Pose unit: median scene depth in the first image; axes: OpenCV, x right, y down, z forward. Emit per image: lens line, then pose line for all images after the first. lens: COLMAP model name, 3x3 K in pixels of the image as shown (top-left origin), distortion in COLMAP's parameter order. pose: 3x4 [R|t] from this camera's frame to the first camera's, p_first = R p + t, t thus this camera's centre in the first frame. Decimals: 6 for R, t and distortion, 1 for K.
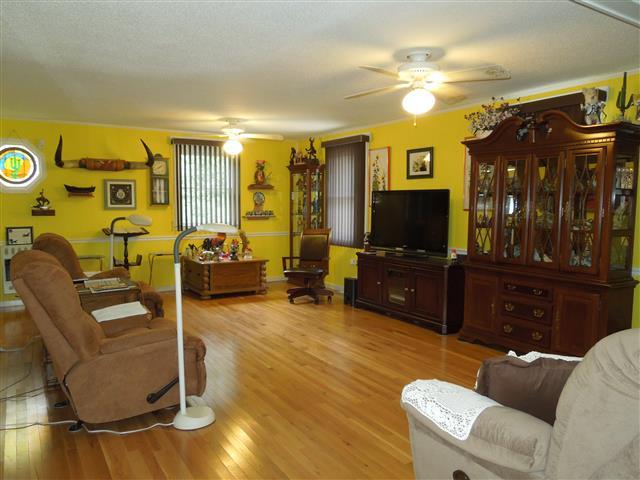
lens RADIAL K [[480.3, 0, 321.3], [0, 480.3, 239.5], [0, 0, 1]] dist [-0.008642, 0.002318]
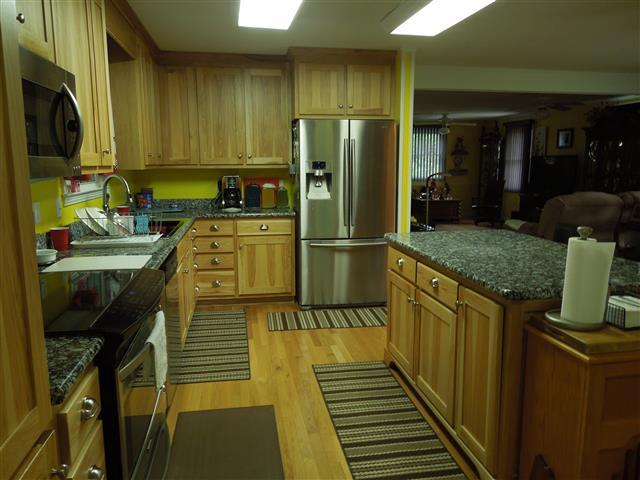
lens RADIAL K [[480.3, 0, 322.9], [0, 480.3, 239.4], [0, 0, 1]] dist [-0.008642, 0.002318]
pose [[0.927417, 0.053982, -0.370113, 0.053786], [-0.025324, 0.996322, 0.081859, 0.053044], [0.373170, -0.066544, 0.925373, -0.638346]]
